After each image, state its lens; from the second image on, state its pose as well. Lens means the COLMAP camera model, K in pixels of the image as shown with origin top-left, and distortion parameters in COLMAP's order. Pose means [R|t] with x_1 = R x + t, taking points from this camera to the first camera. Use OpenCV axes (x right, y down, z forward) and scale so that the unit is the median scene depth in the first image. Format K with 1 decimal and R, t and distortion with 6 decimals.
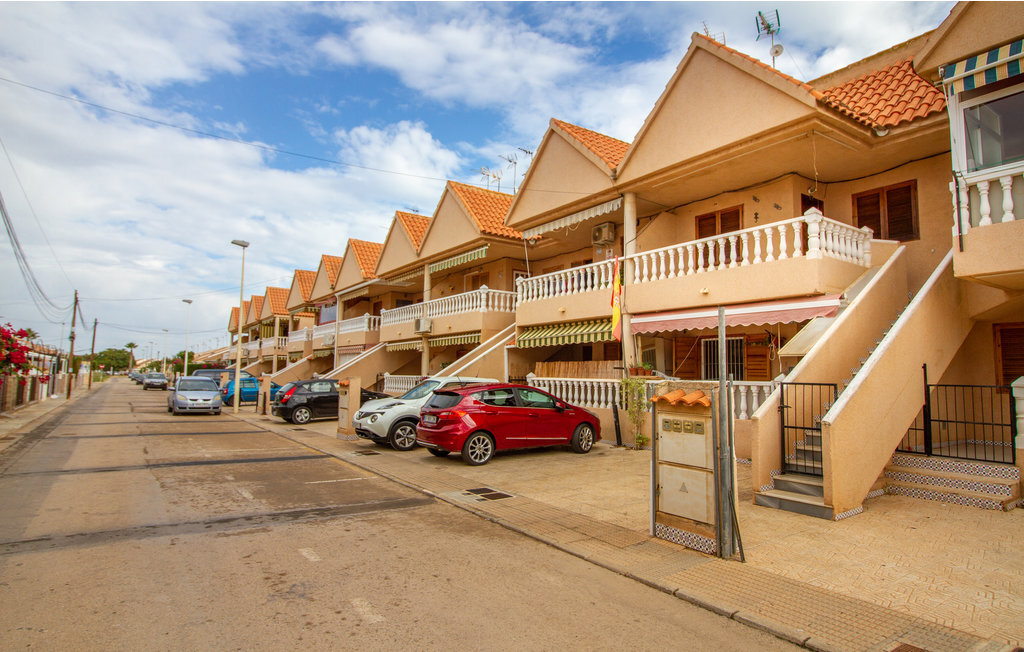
lens RADIAL K [[541.8, 0, 512.0], [0, 541.8, 326.0], [0, 0, 1]] dist [-0.060132, -0.000176]
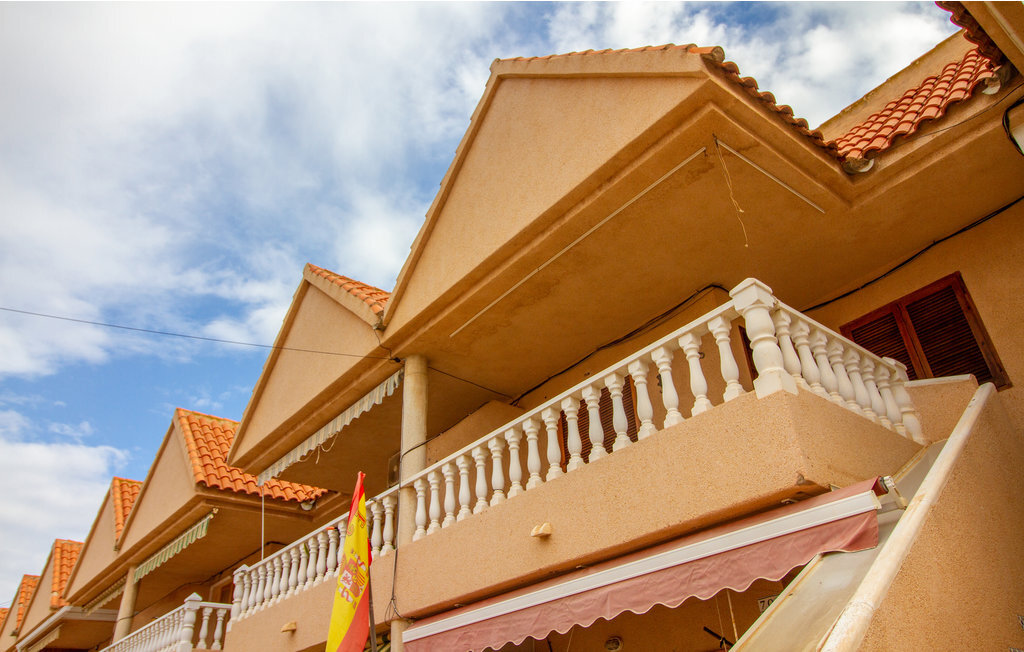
lens RADIAL K [[710.5, 0, 512.0], [0, 710.5, 326.0], [0, 0, 1]] dist [-0.000245, -0.004492]
pose [[0.995430, -0.020893, 0.093180, 0.249714], [0.061846, 0.884534, -0.462358, 0.035567], [-0.072761, 0.466008, 0.881784, 0.406501]]
